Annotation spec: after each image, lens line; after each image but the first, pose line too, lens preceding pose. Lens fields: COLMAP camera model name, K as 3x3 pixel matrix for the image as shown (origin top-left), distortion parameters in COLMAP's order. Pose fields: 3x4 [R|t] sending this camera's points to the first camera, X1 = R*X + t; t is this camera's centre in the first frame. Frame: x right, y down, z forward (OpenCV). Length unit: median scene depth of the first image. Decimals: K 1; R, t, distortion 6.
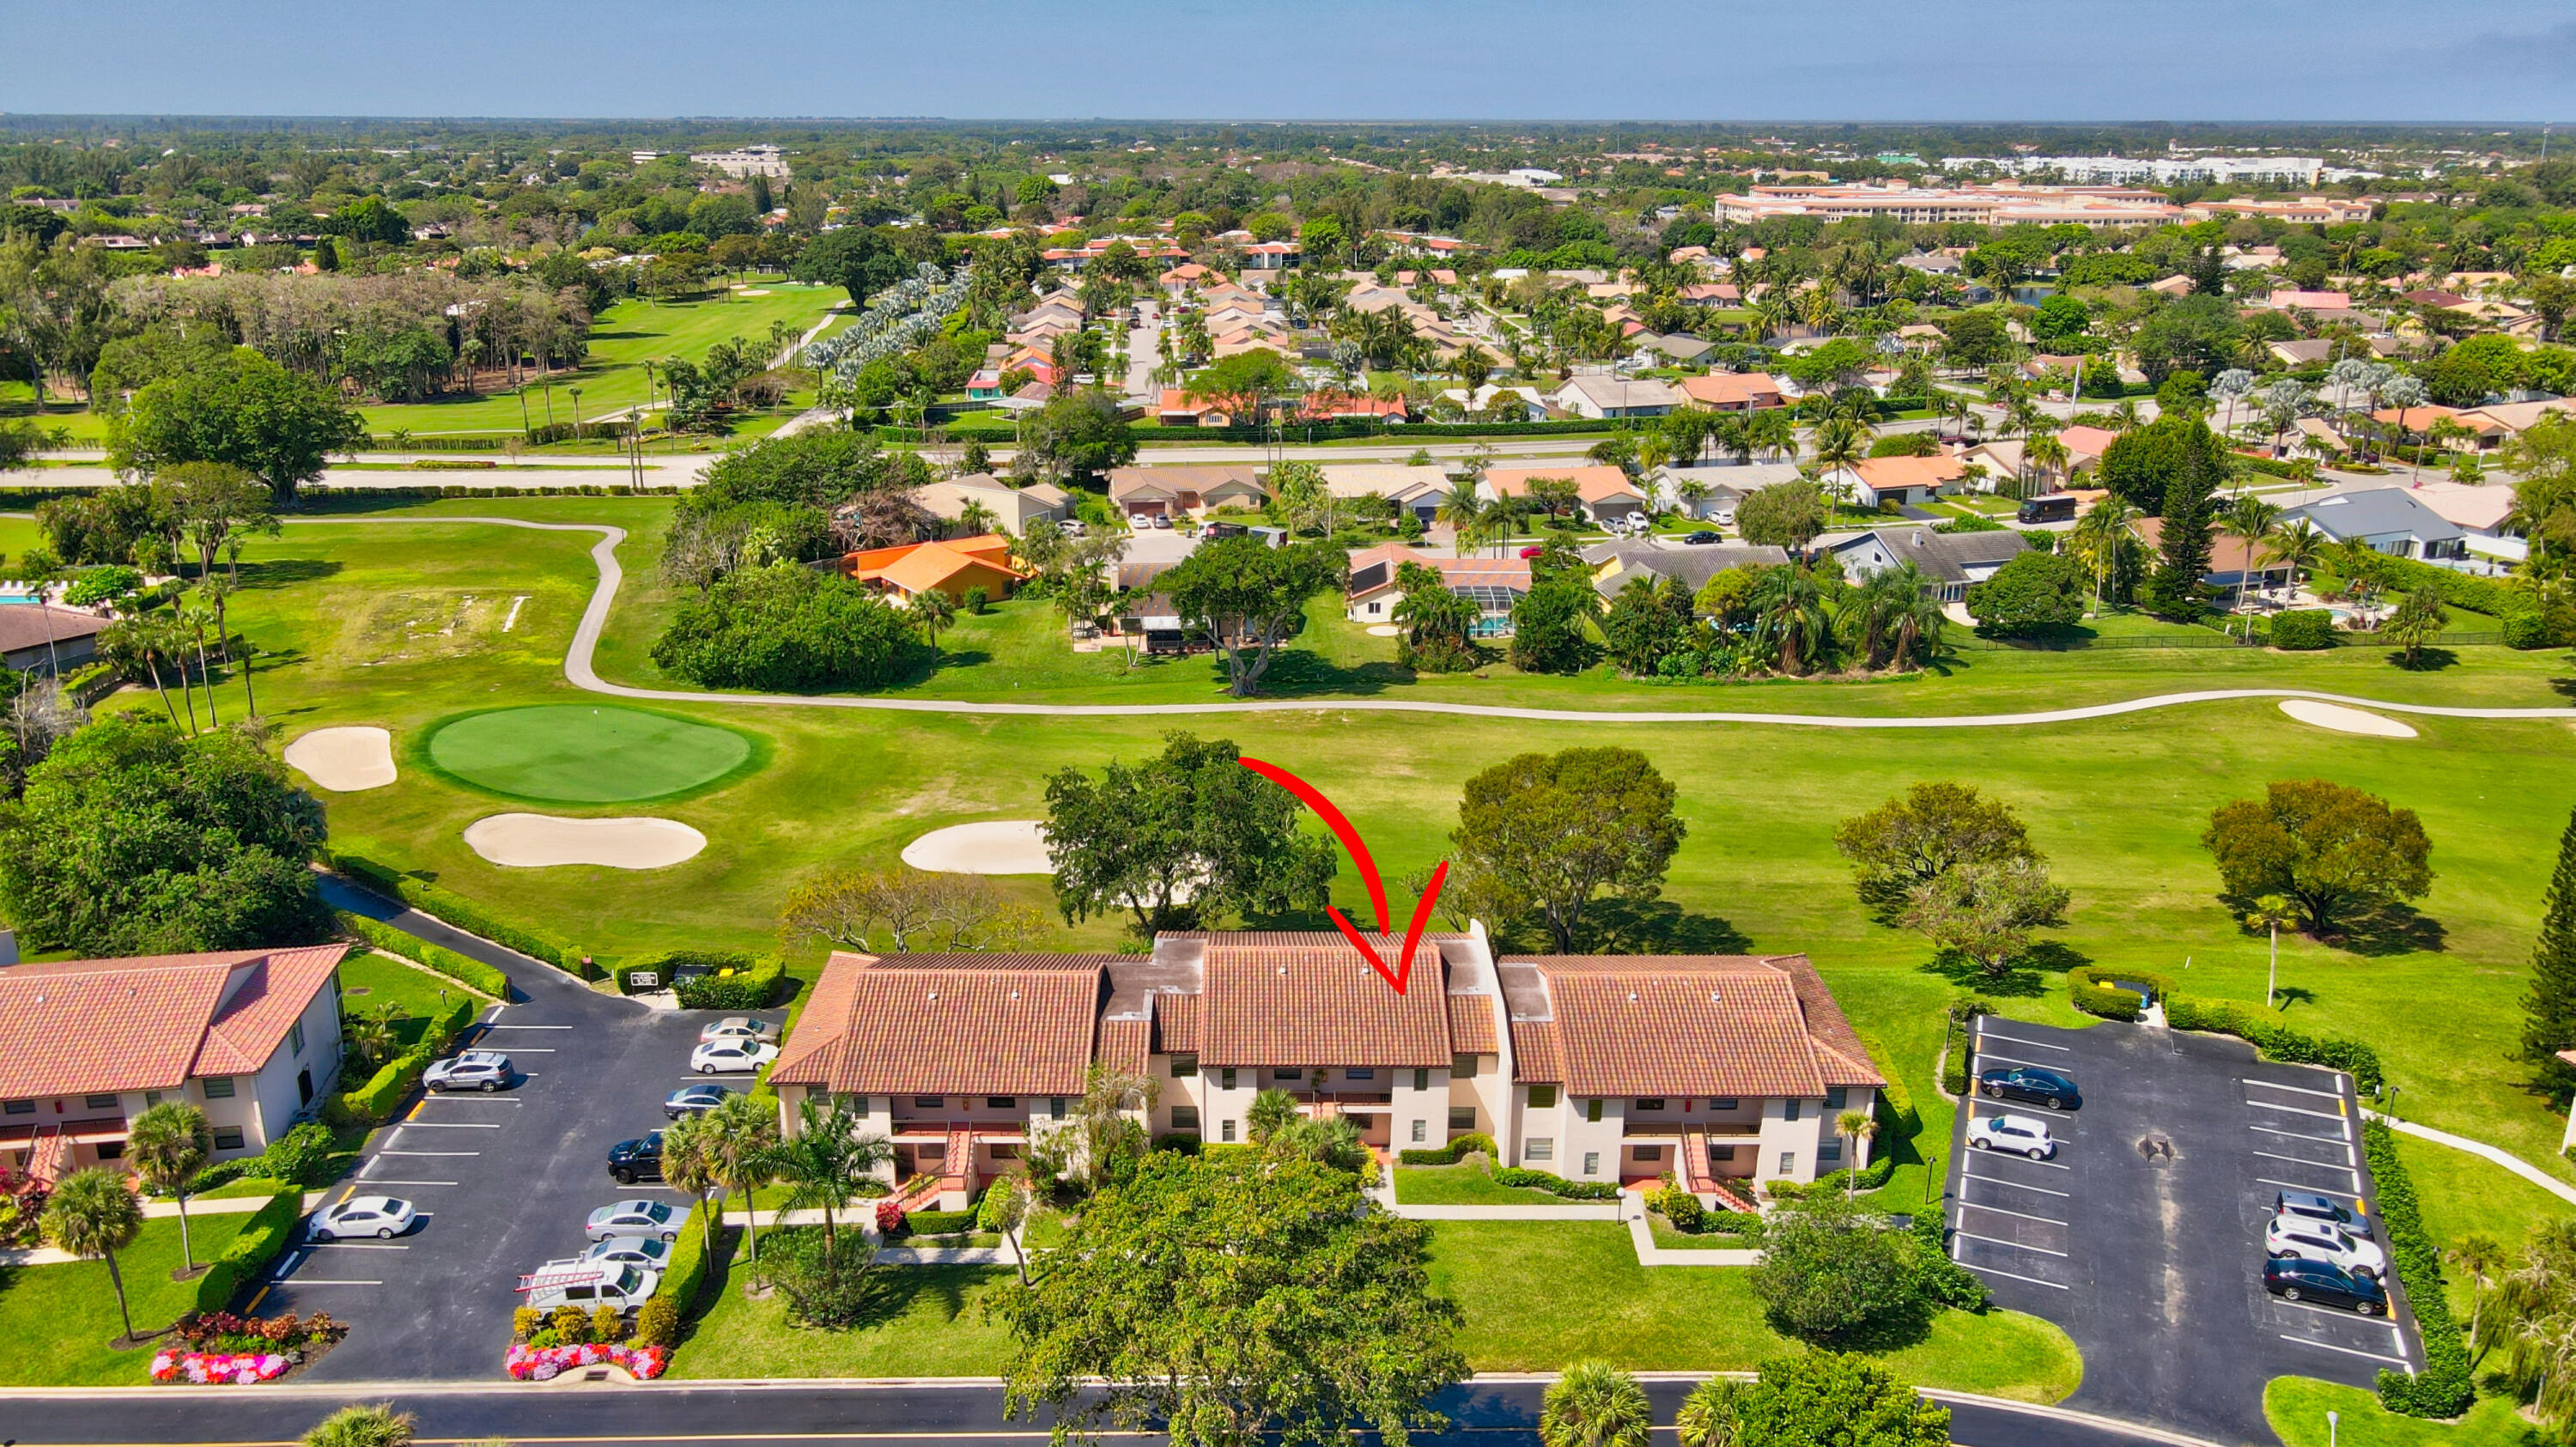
lens RADIAL K [[1900.8, 0, 1273.2], [0, 1900.8, 722.7], [0, 0, 1]] dist [-0.005457, 0.027867]
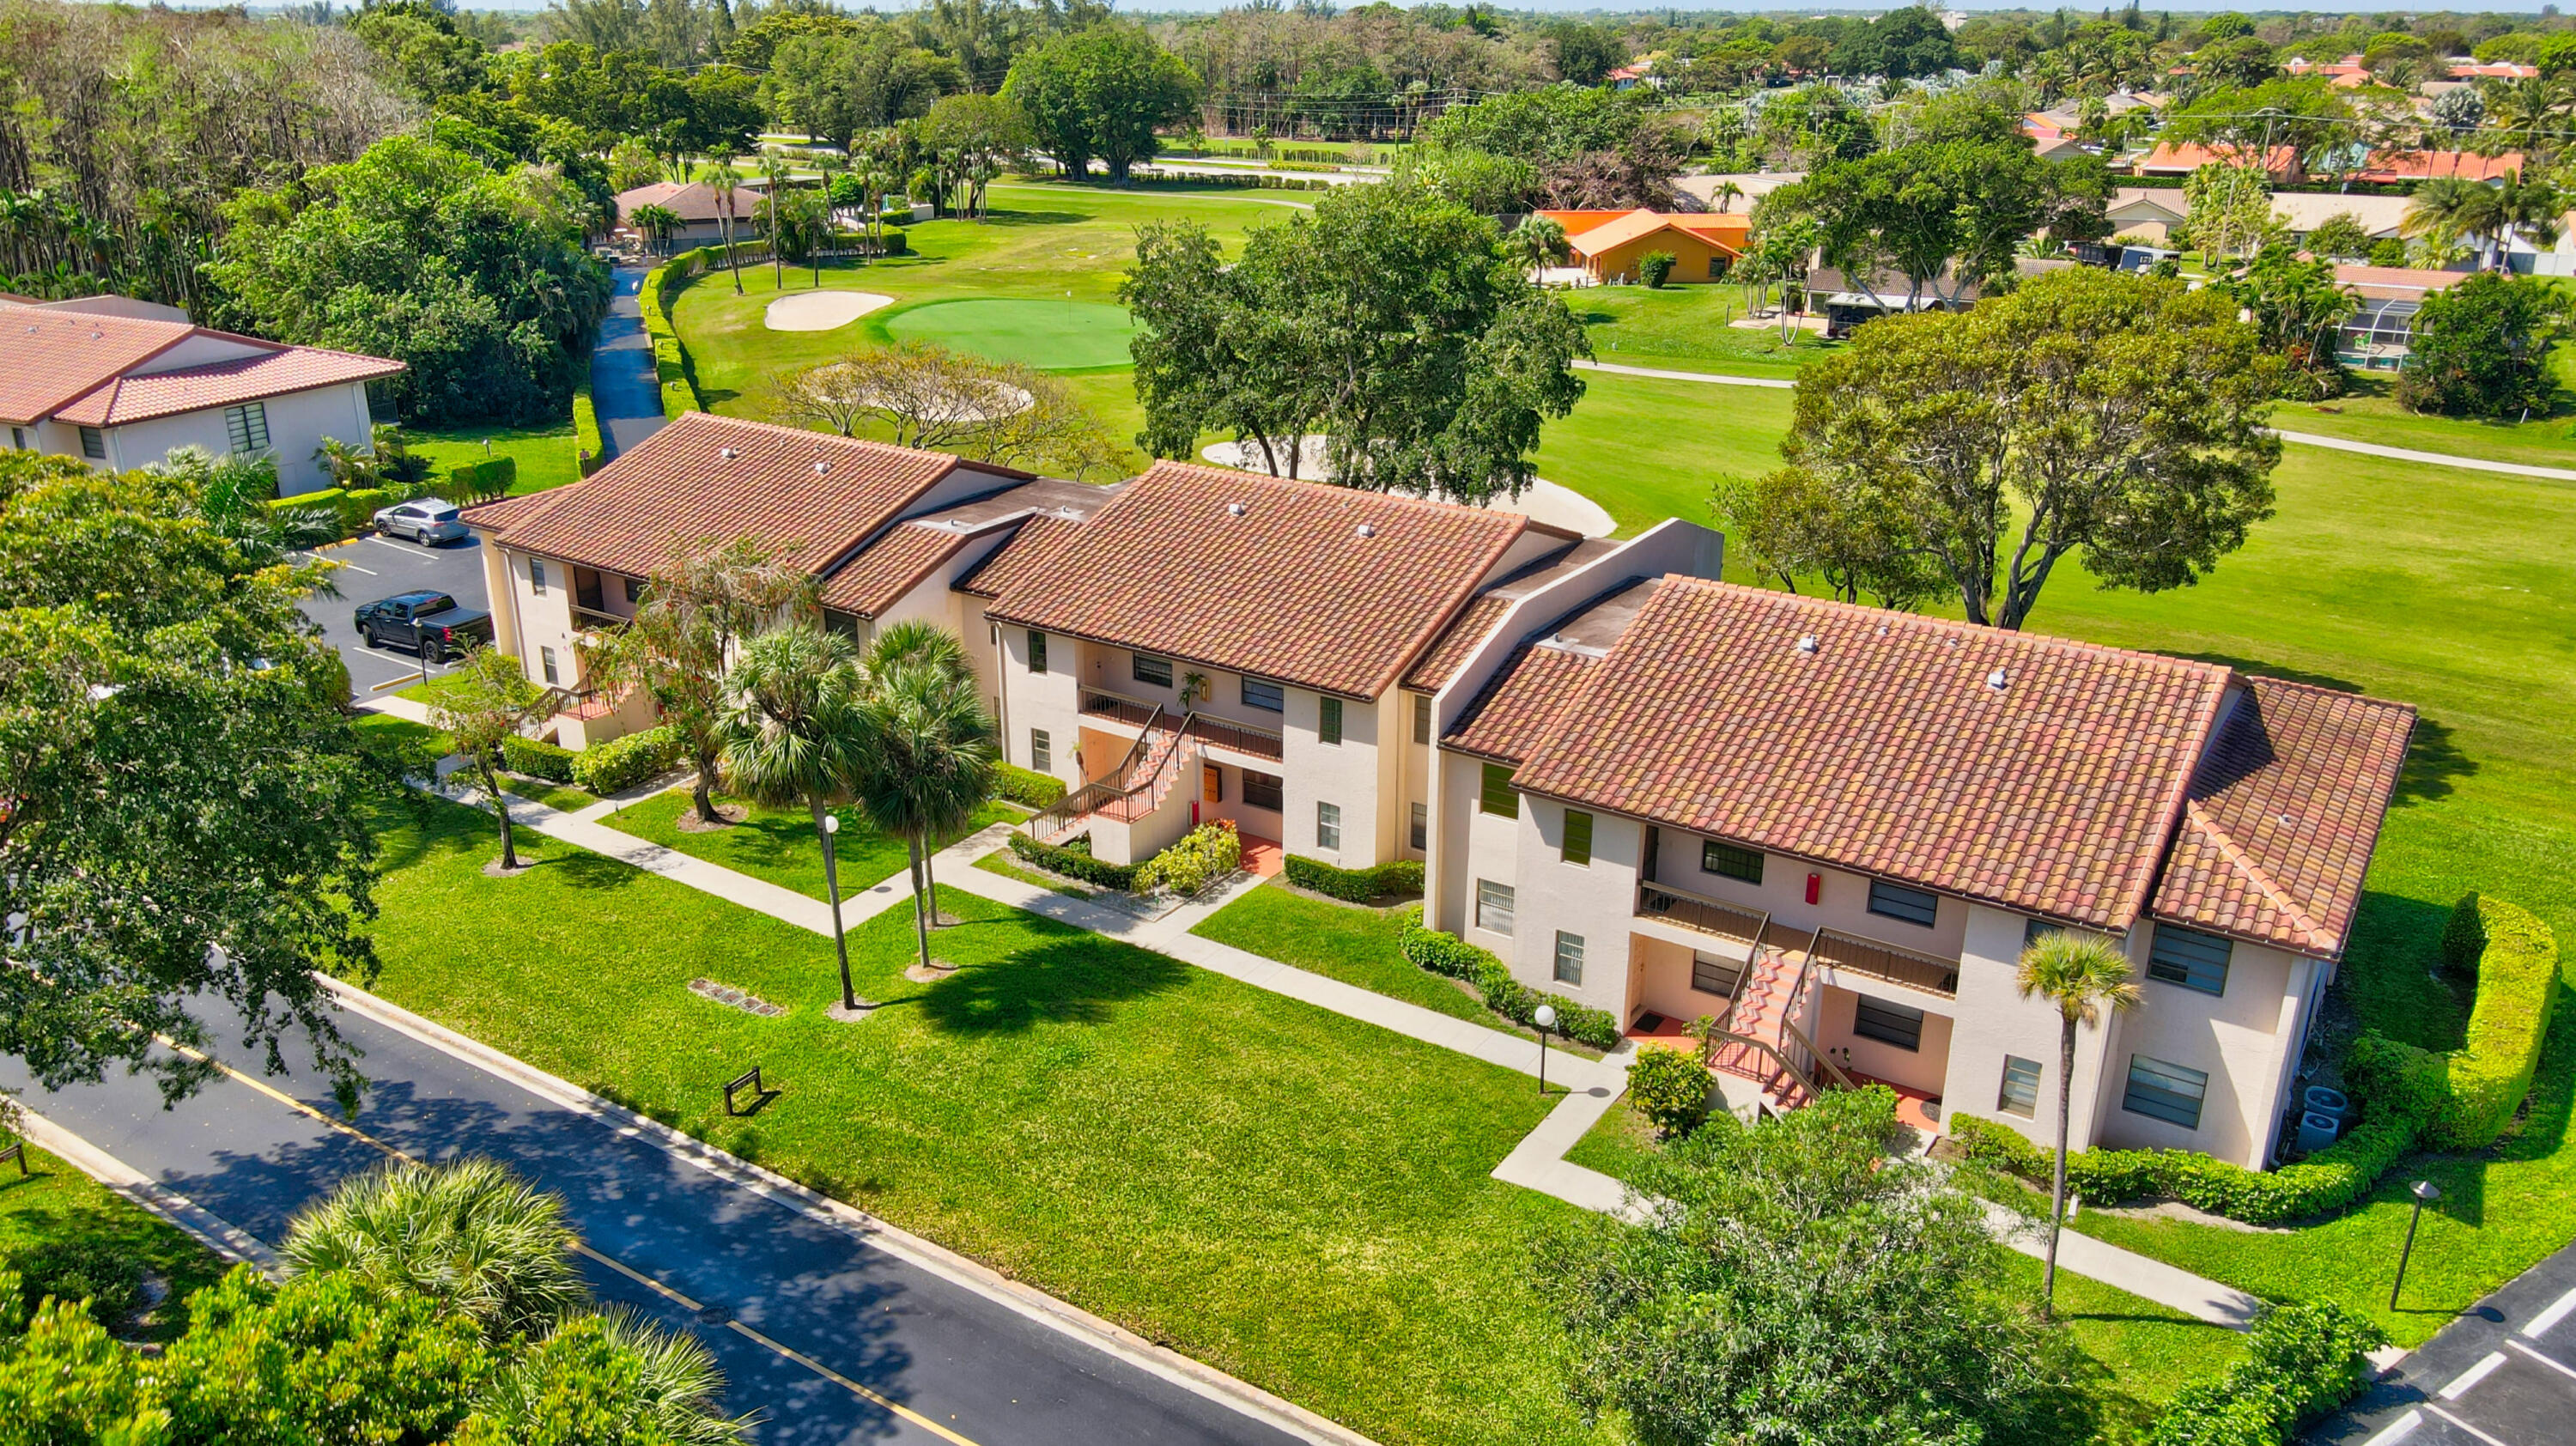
lens RADIAL K [[1900.7, 0, 1274.6], [0, 1900.7, 744.9], [0, 0, 1]] dist [-0.005457, 0.027867]
pose [[0.829396, 0.200404, -0.521479, 0.257779], [-0.170053, 0.979713, 0.106040, 0.113229], [0.532151, 0.000730, 0.846649, 0.449634]]
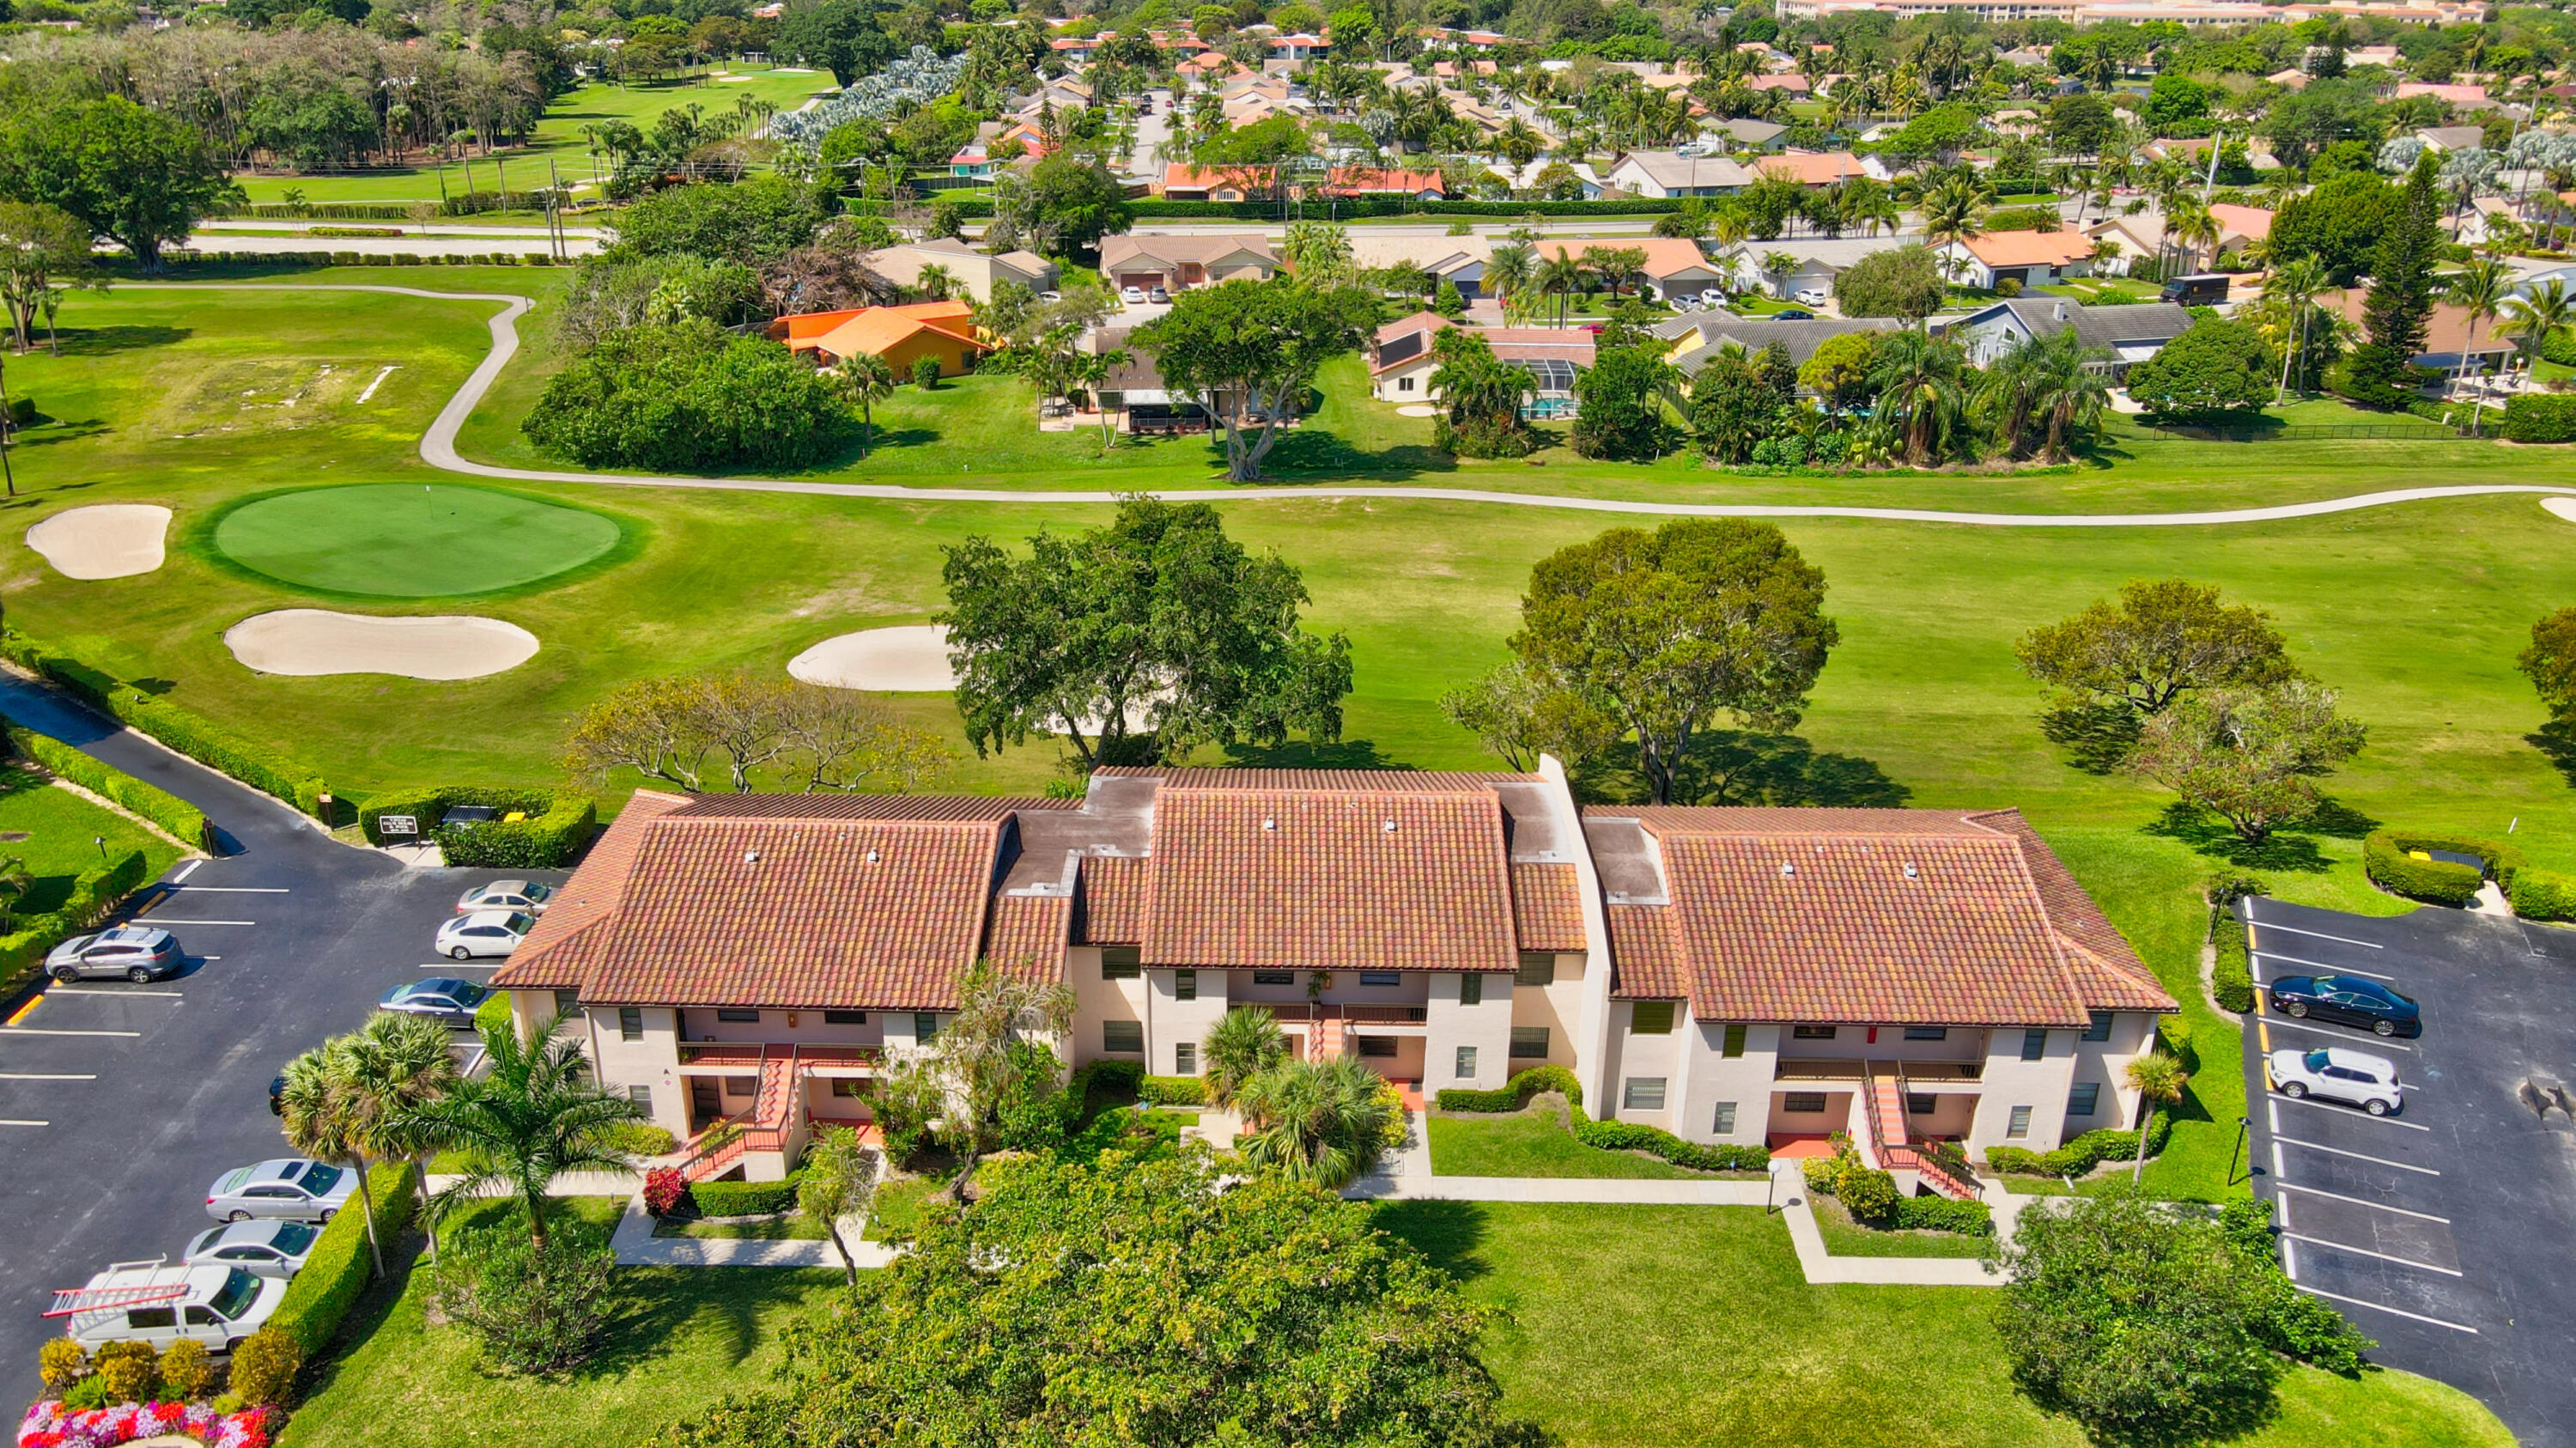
lens RADIAL K [[1900.9, 0, 1277.5], [0, 1900.9, 729.2], [0, 0, 1]] dist [-0.005457, 0.027867]
pose [[0.999892, 0.010705, -0.010105, 0.011912], [-0.009803, 0.996300, 0.085386, 0.031177], [0.010981, -0.085278, 0.996297, 0.265968]]
